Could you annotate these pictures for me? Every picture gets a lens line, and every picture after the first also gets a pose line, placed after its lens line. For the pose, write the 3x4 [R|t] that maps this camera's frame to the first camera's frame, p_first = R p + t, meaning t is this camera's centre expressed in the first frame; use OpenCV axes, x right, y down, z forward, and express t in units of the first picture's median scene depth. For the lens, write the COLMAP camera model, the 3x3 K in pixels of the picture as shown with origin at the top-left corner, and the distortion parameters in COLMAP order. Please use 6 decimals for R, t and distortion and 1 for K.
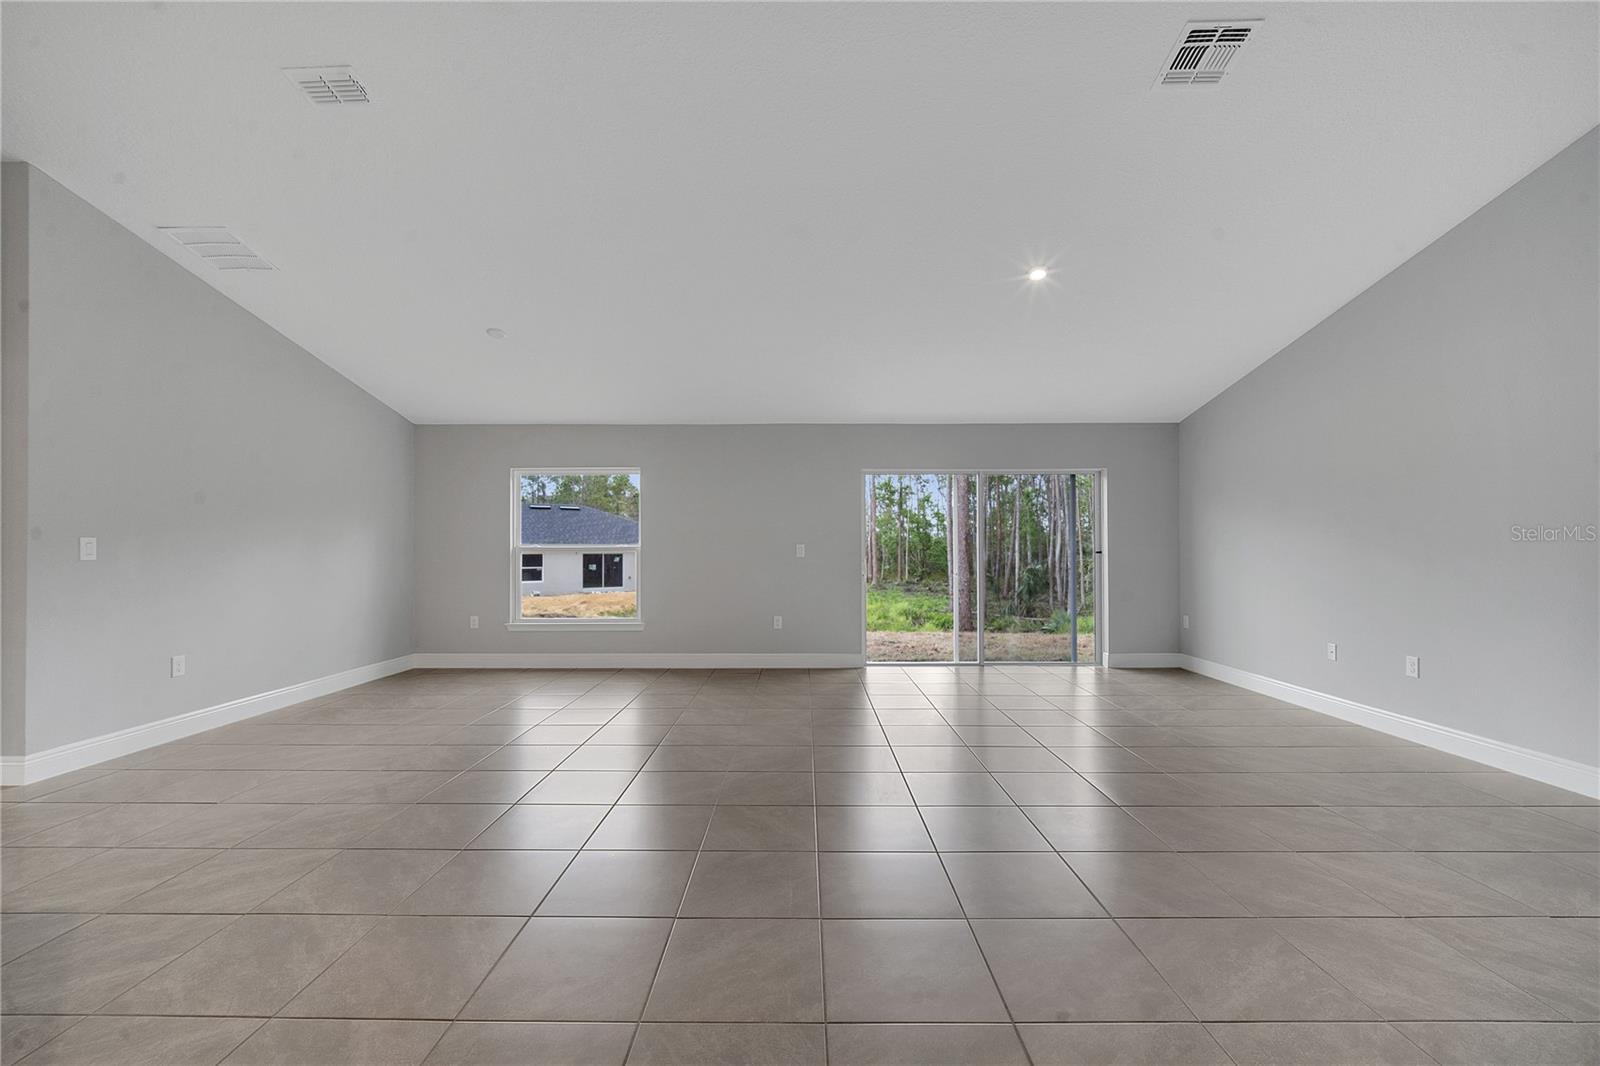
lens RADIAL K [[655.0, 0, 794.5], [0, 655.0, 552.0], [0, 0, 1]] dist [-0.005215, -0.000337]
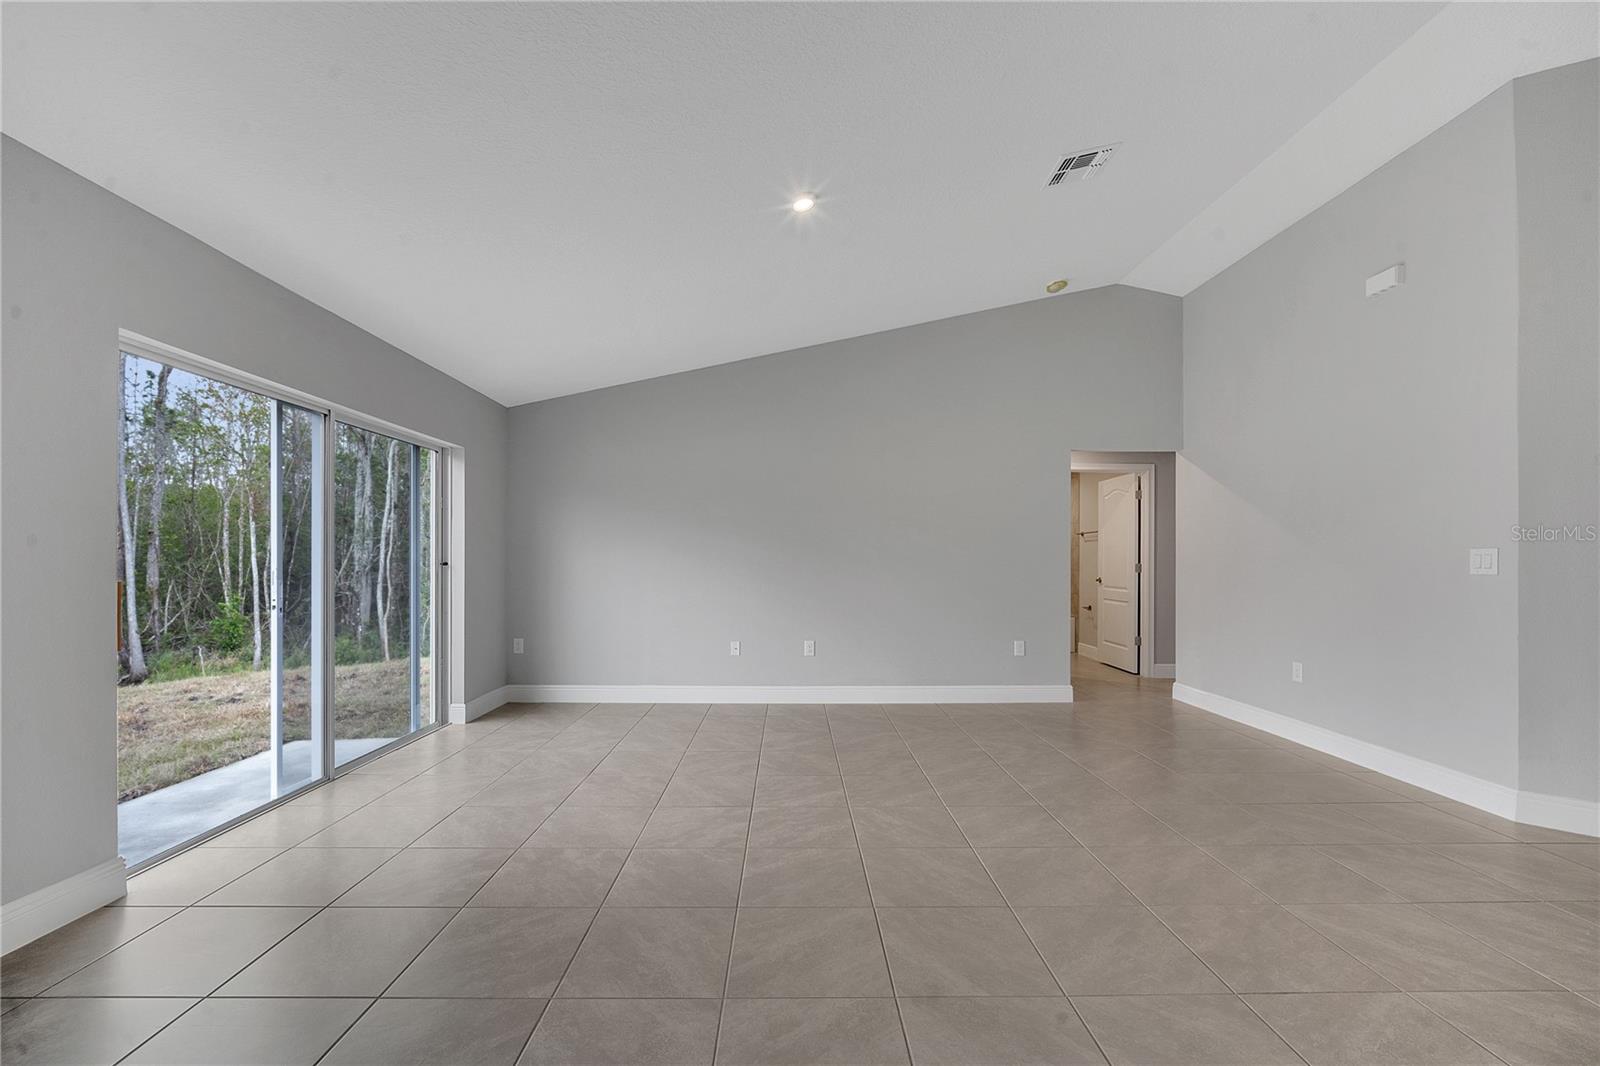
lens RADIAL K [[658.2, 0, 795.8], [0, 658.2, 560.3], [0, 0, 1]] dist [-0.007484, -0.000147]
pose [[-0.022980, 0.004368, 0.999726, -0.250938], [-0.001329, 0.999989, -0.004399, -0.000369], [-0.999735, -0.001430, -0.022974, 0.643416]]
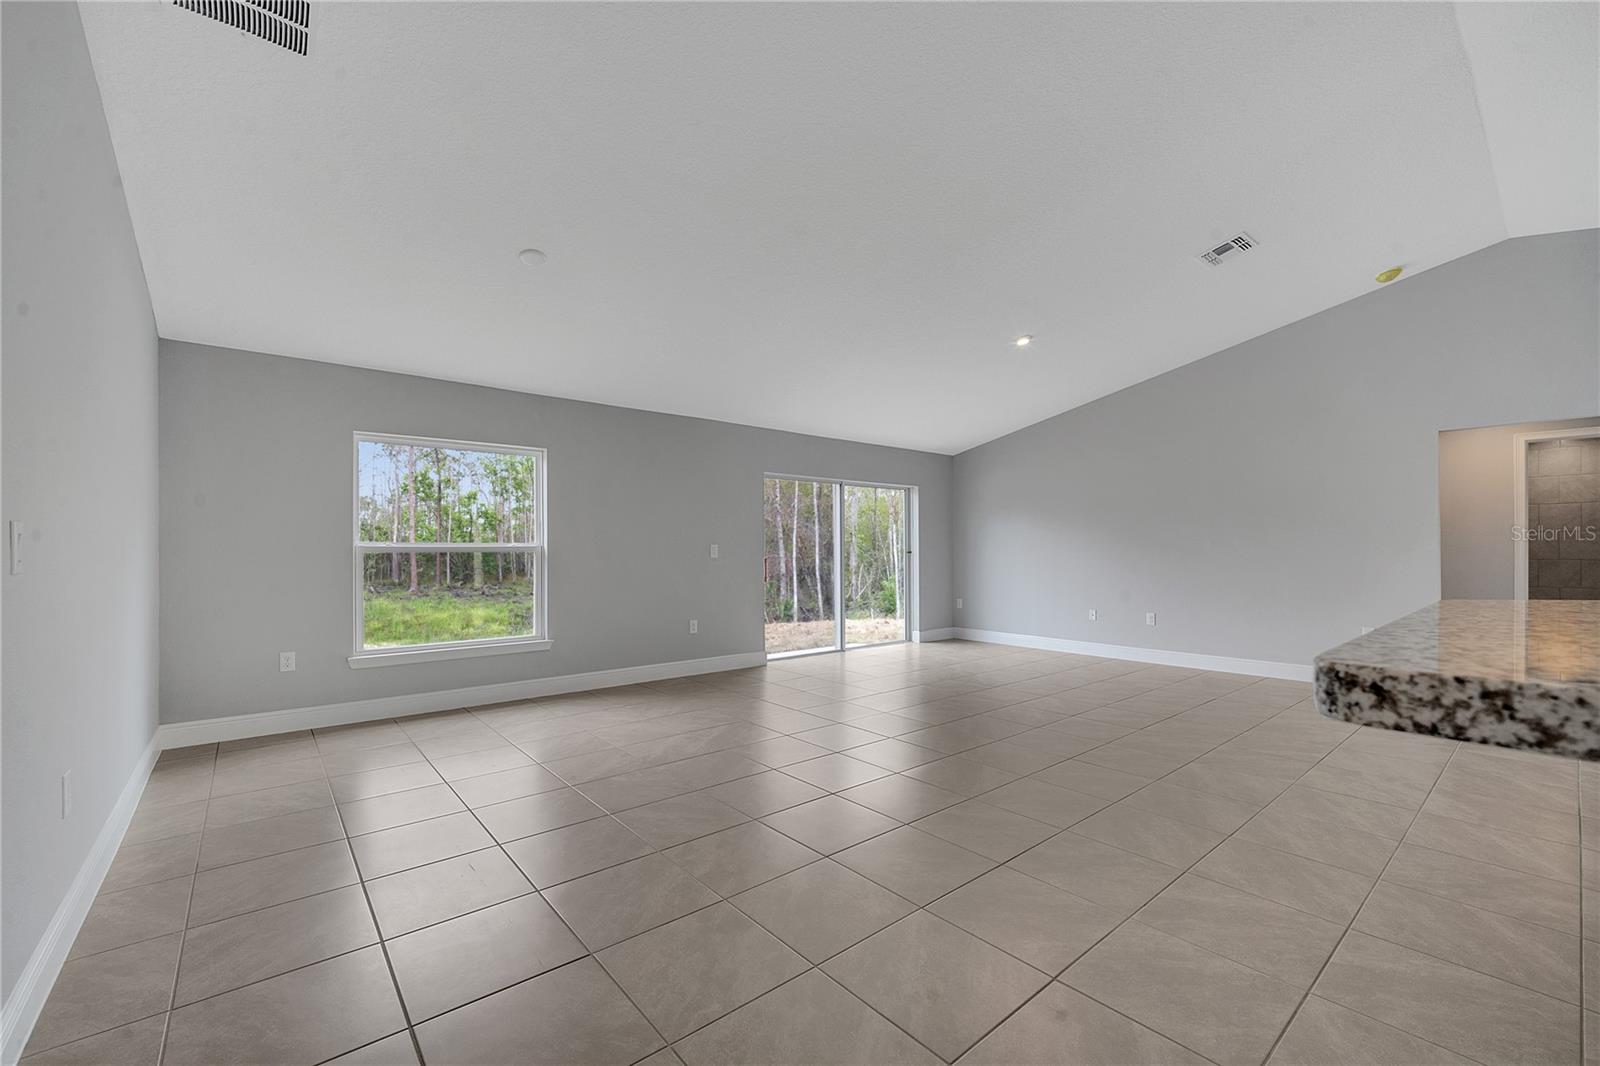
lens RADIAL K [[655.0, 0, 794.5], [0, 655.0, 552.0], [0, 0, 1]] dist [-0.005215, -0.000337]
pose [[0.762699, -0.000818, 0.646753, -0.525657], [0.001847, 0.999998, -0.000913, 0.000240], [-0.646751, 0.001891, 0.762699, 0.180998]]
